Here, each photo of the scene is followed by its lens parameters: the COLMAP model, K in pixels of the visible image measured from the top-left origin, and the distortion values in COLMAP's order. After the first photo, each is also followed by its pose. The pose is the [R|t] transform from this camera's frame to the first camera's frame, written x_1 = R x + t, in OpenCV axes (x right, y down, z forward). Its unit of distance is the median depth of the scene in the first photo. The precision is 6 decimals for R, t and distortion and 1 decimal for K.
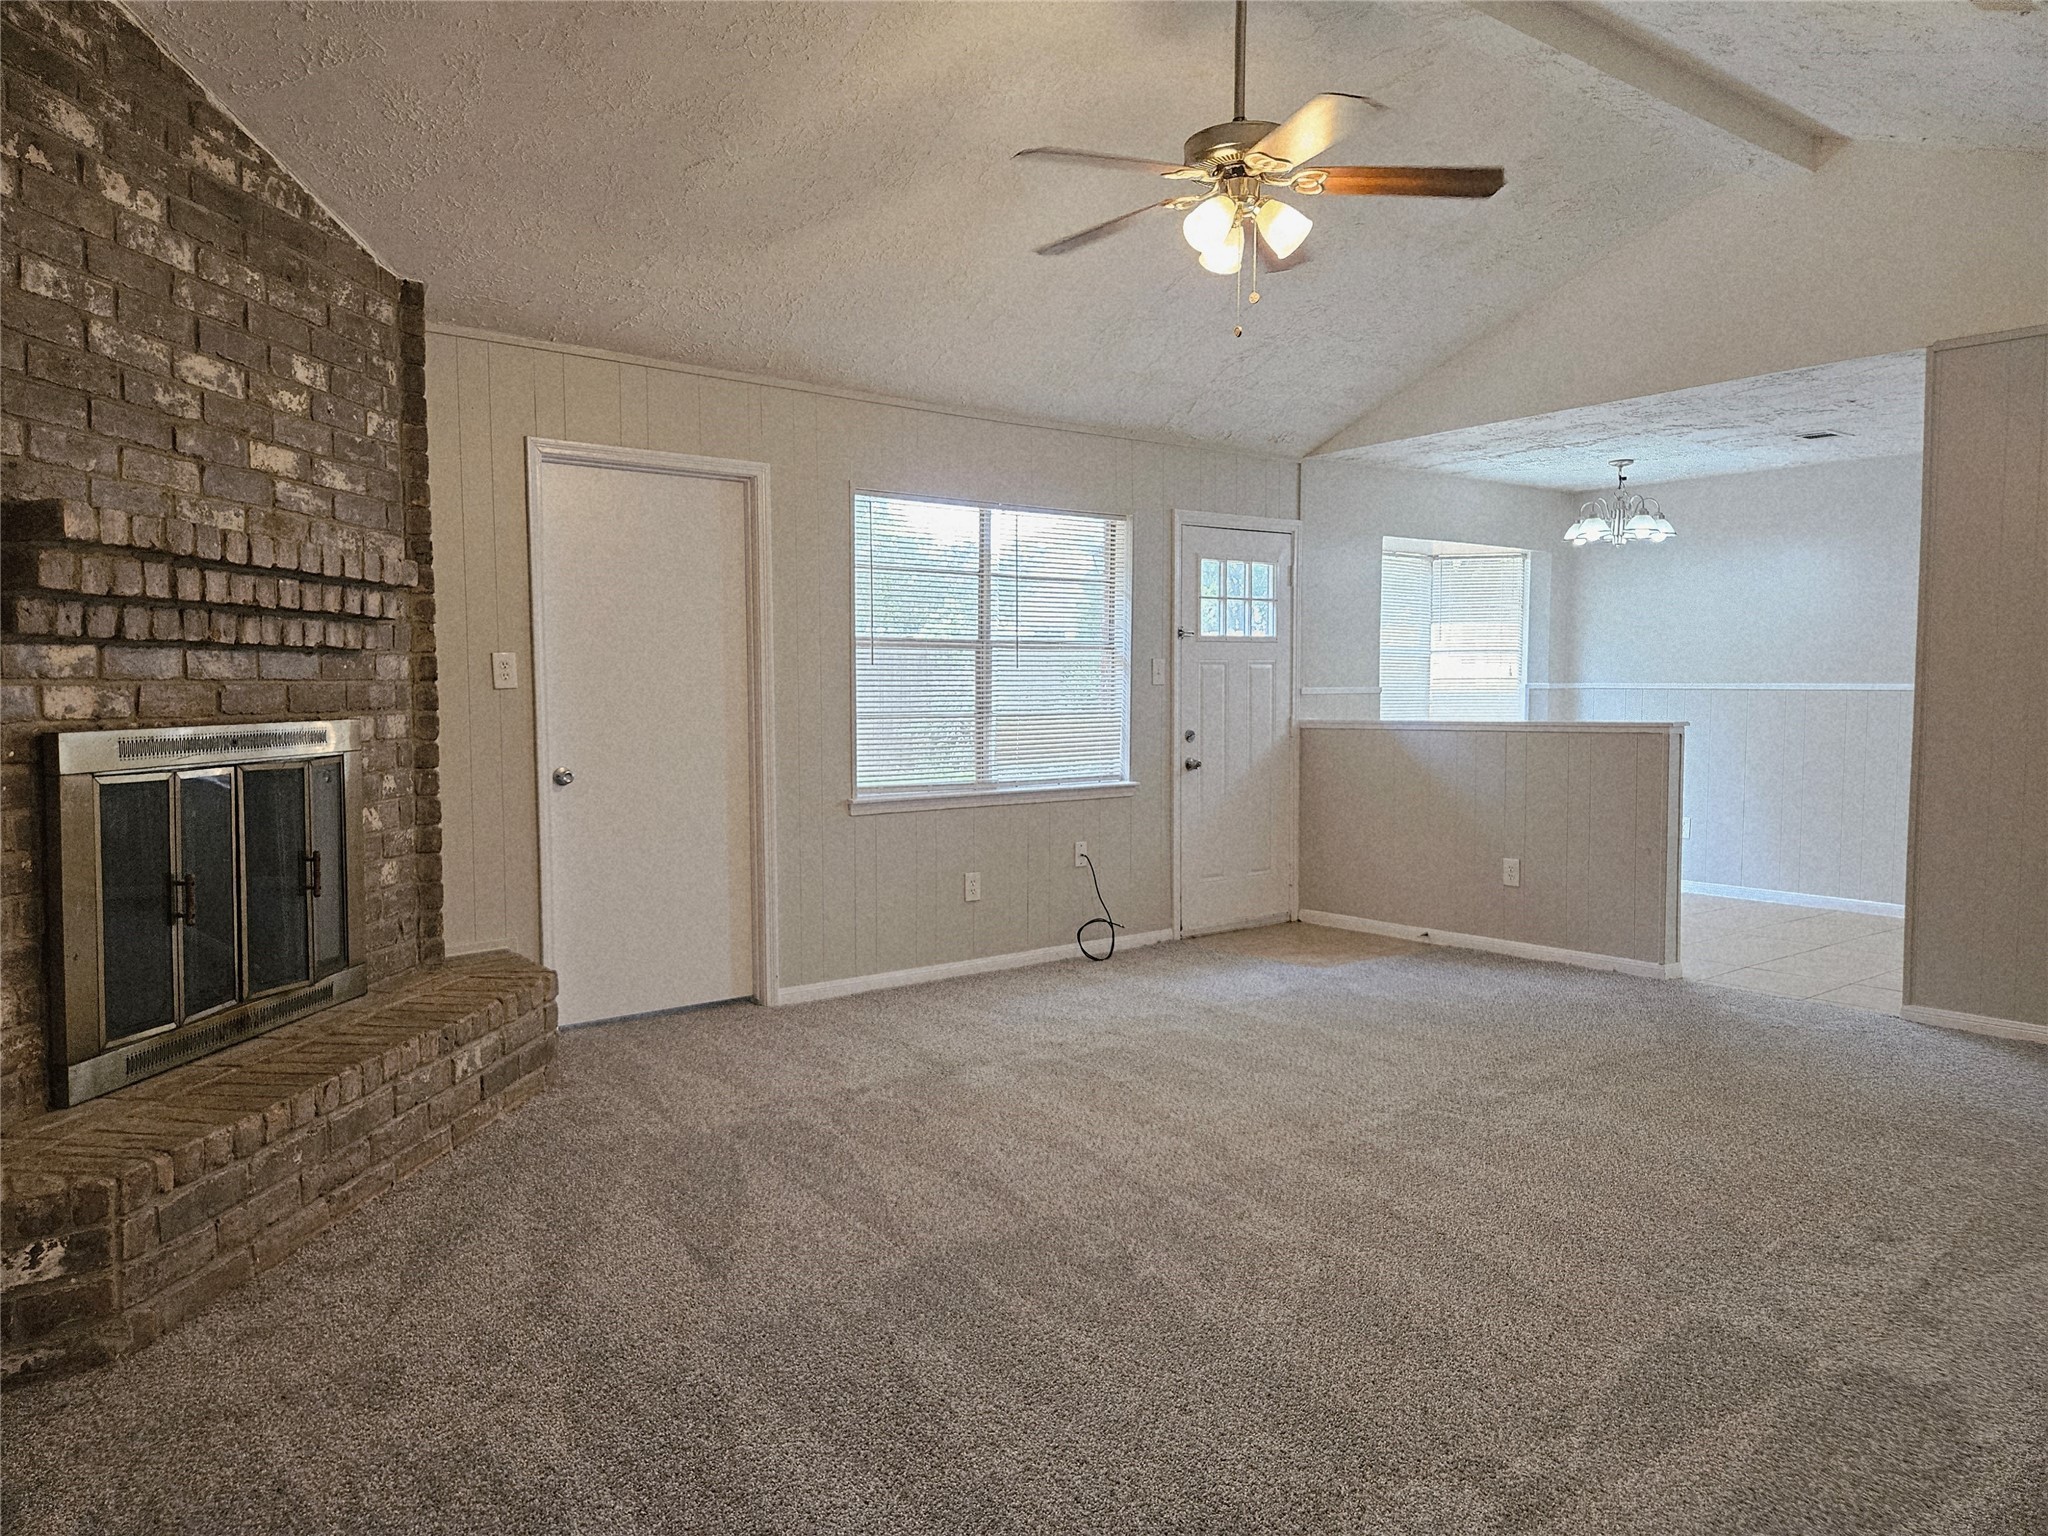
lens RADIAL K [[1371.1, 0, 1015.1], [0, 1371.1, 766.8], [0, 0, 1]] dist [0.062709, -0.048921]
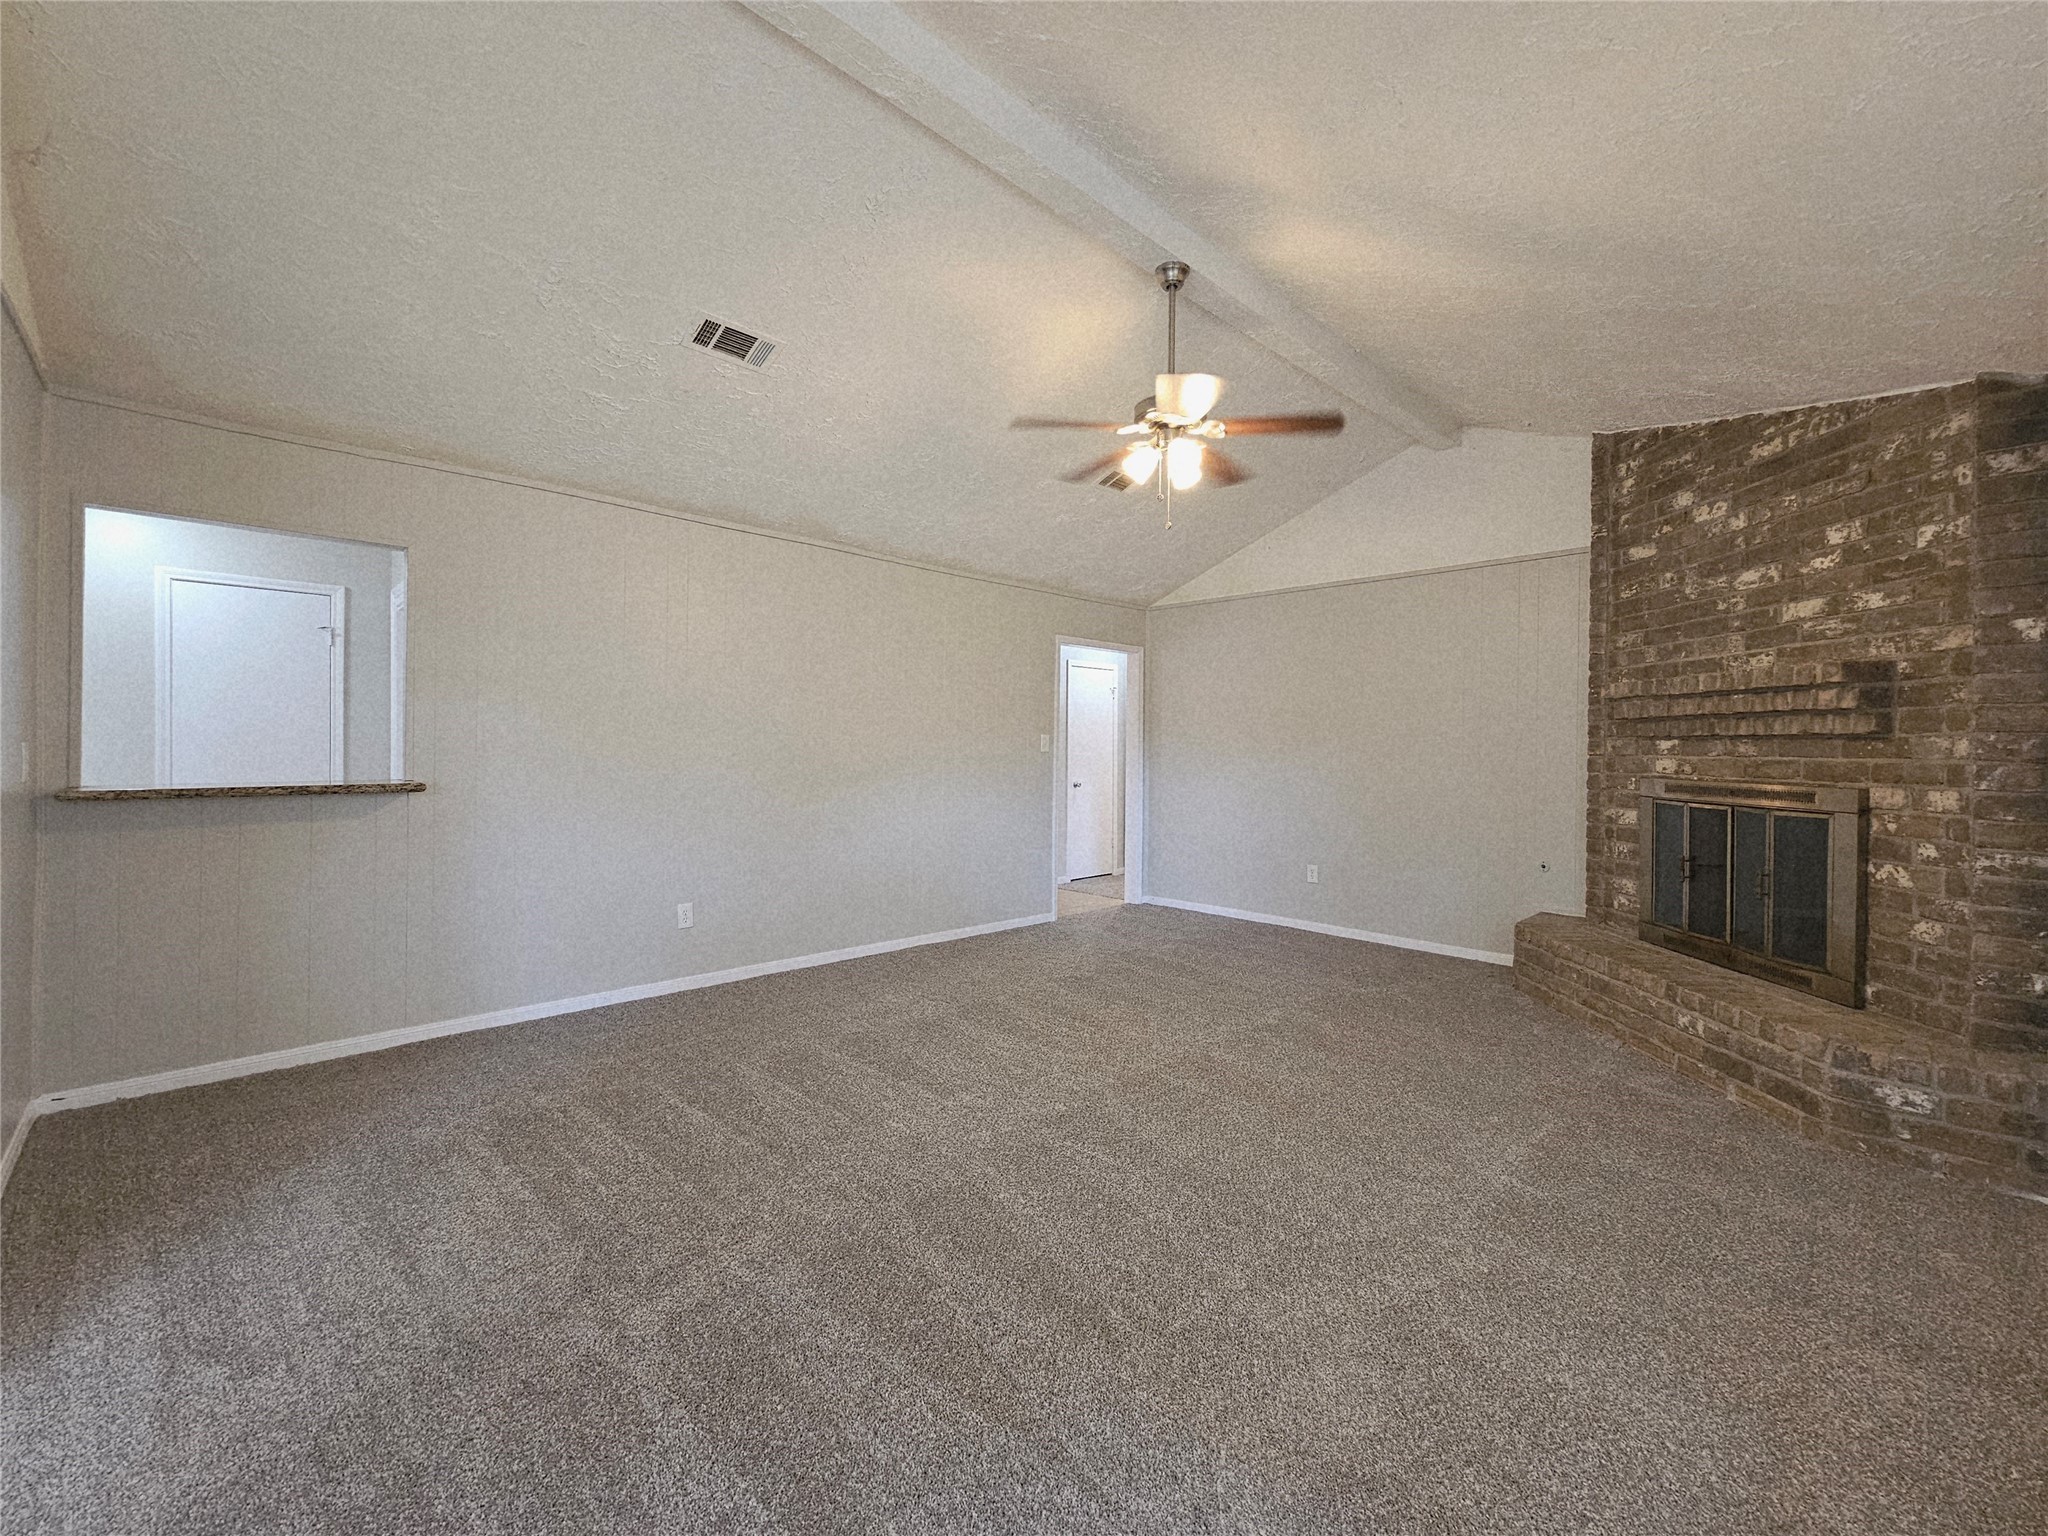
lens RADIAL K [[840.9, 0, 1030.0], [0, 840.9, 750.3], [0, 0, 1]] dist [-0.000513, -0.000014]
pose [[-0.994158, -0.010546, -0.107419, 0.376196], [-0.017738, 0.997647, 0.066218, -0.112018], [0.106468, 0.067737, -0.992006, 1.764552]]
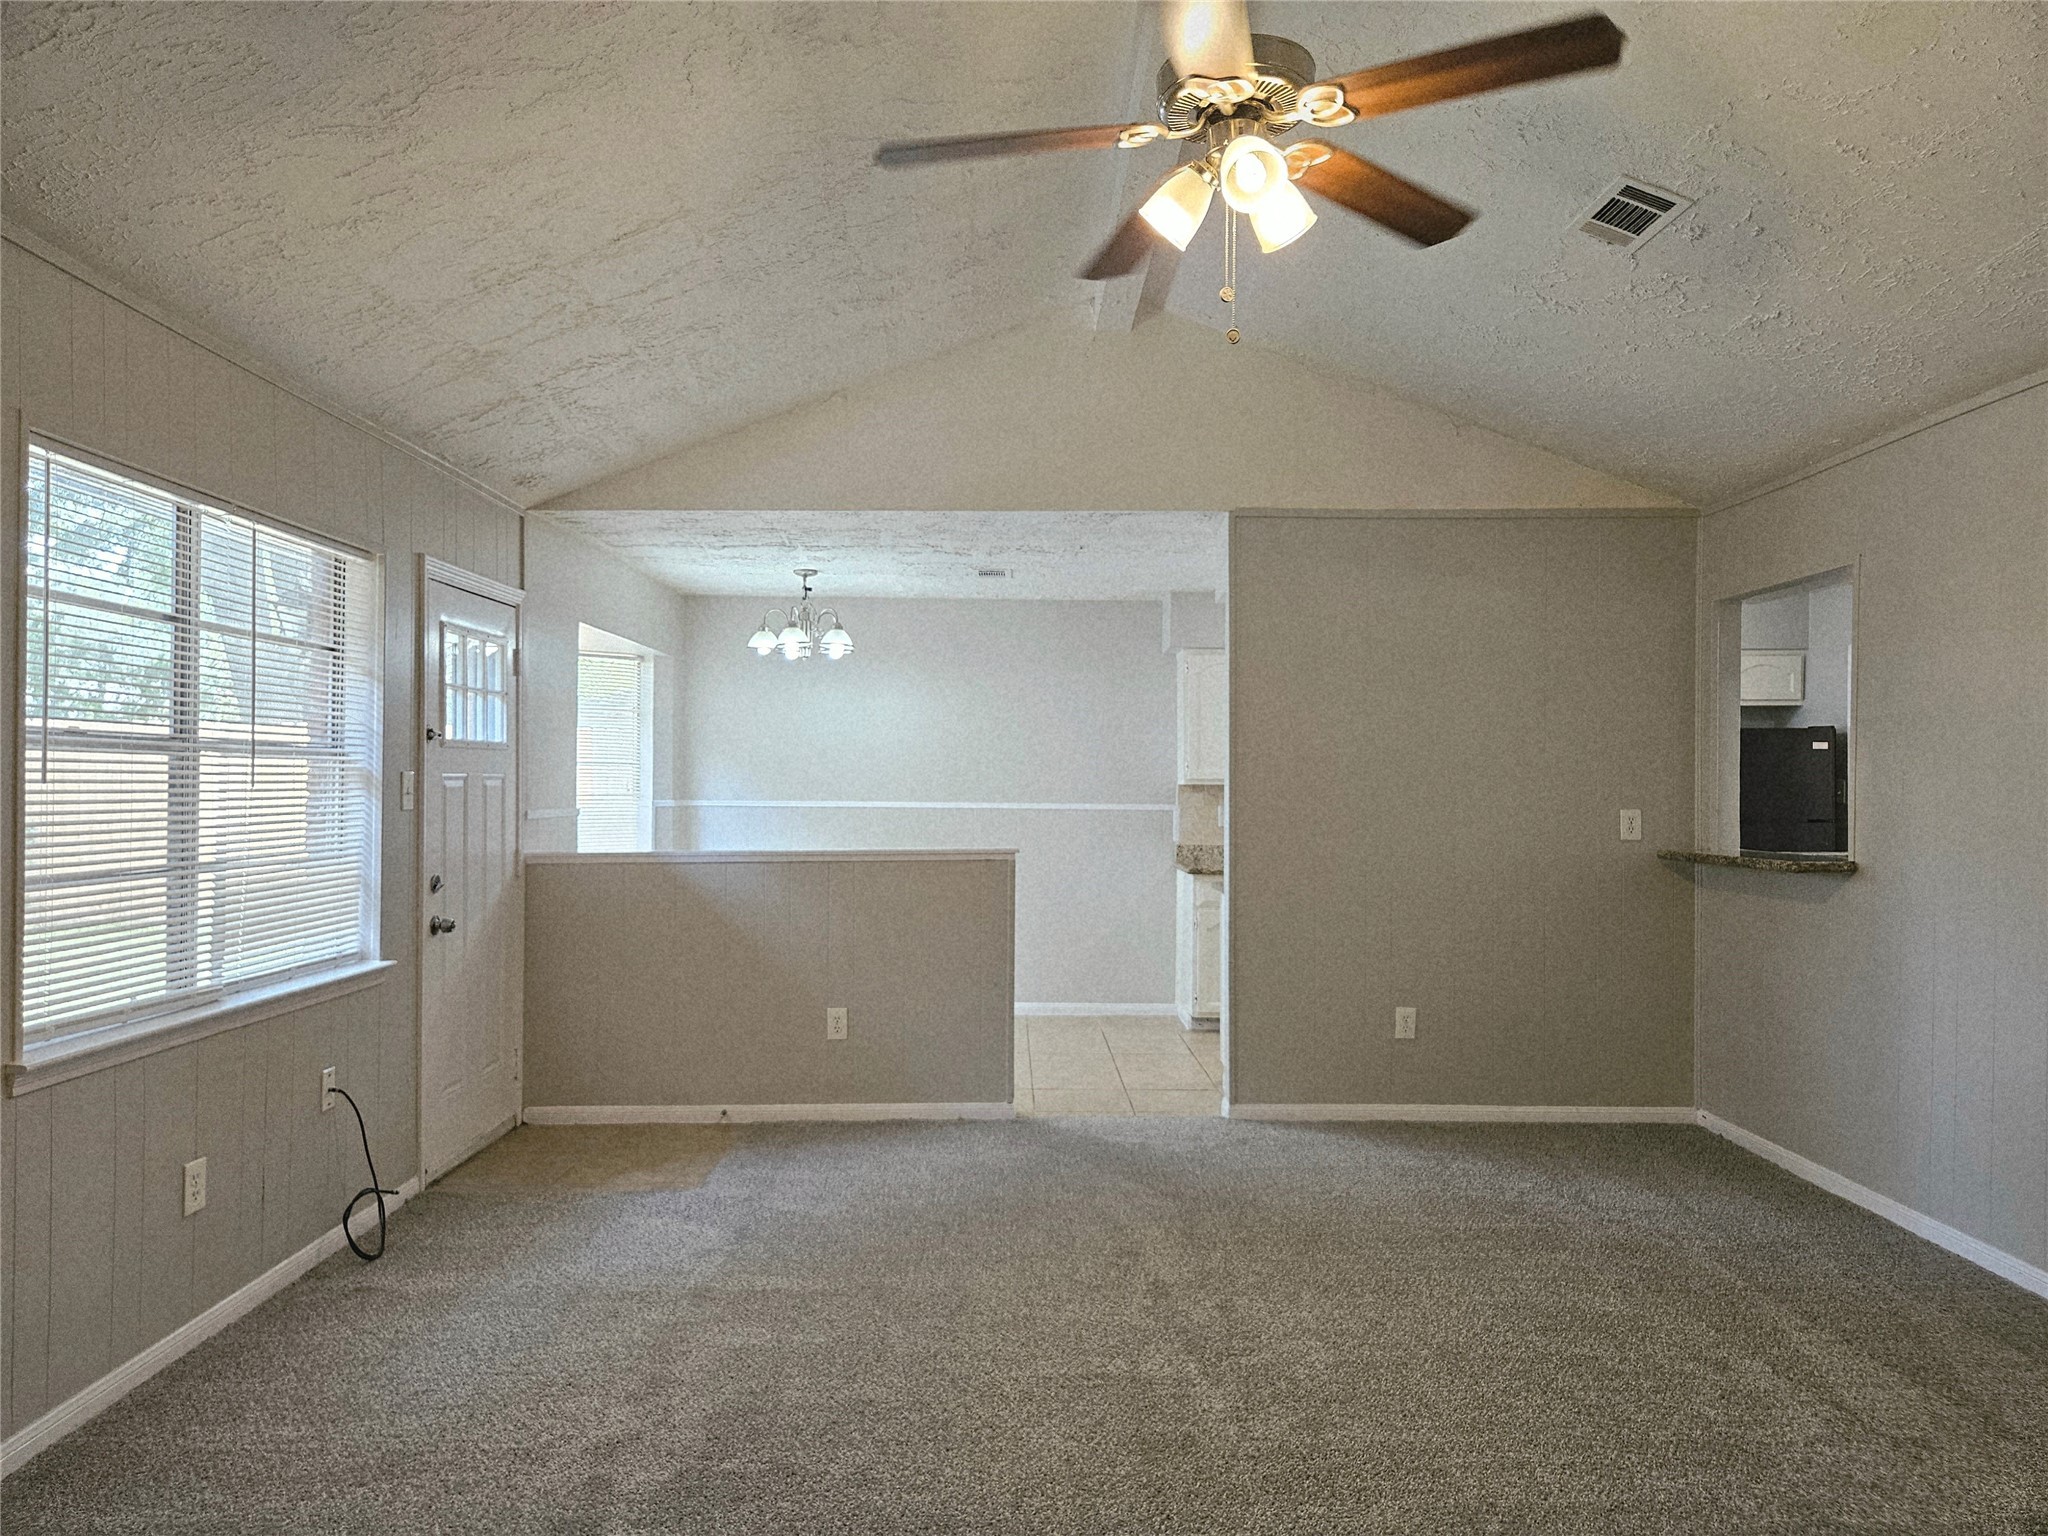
lens RADIAL K [[1371.1, 0, 1024.0], [0, 1371.1, 779.3], [0, 0, 1]] dist [0.062709, -0.048921]
pose [[0.619452, 0.009615, 0.784976, -0.415578], [0.041268, 0.998144, -0.044792, -0.056660], [-0.783949, 0.060141, 0.617905, 0.606794]]
